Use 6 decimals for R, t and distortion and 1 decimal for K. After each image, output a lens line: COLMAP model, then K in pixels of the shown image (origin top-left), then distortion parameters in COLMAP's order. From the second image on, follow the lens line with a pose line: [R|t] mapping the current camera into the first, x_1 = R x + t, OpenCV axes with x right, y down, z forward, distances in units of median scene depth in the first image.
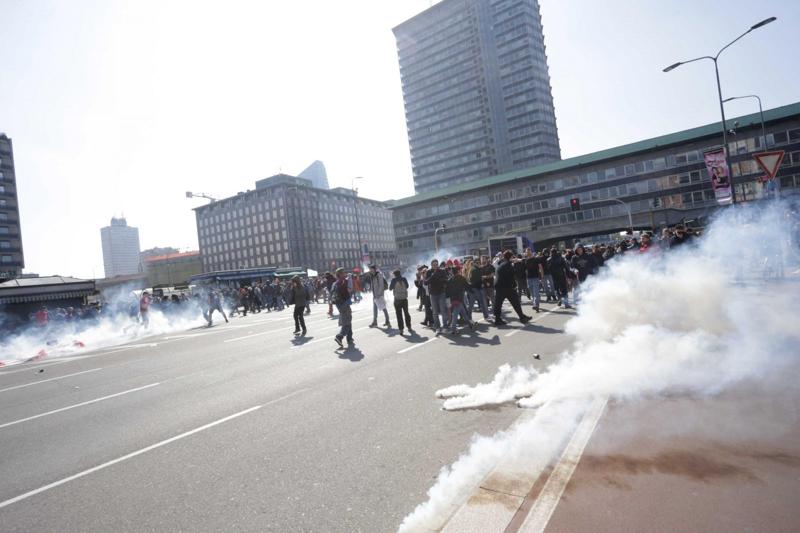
lens RADIAL K [[383.8, 0, 399.9], [0, 383.8, 257.0], [0, 0, 1]] dist [-0.030004, 0.001209]
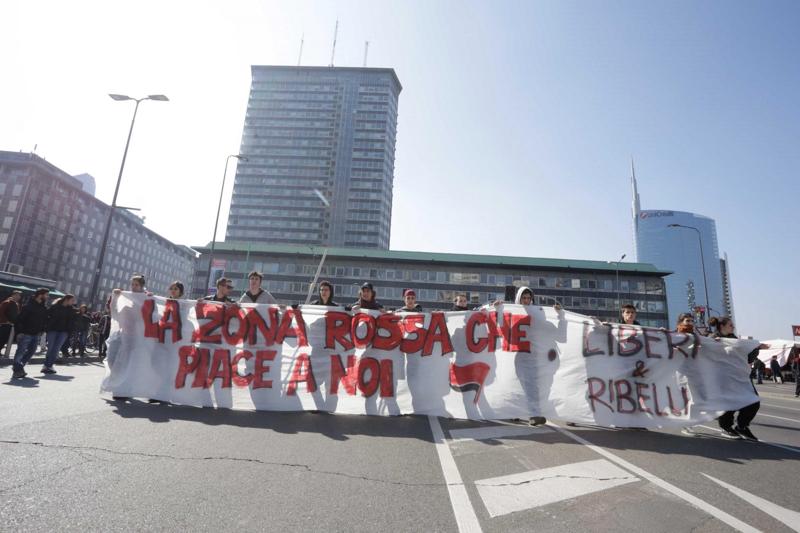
lens RADIAL K [[383.8, 0, 399.9], [0, 383.8, 257.0], [0, 0, 1]] dist [-0.030004, 0.001209]
pose [[0.827772, 0.282644, 0.484670, -0.041466], [-0.173255, 0.950392, -0.258336, 0.008643], [-0.533644, 0.129872, 0.835678, 0.125603]]
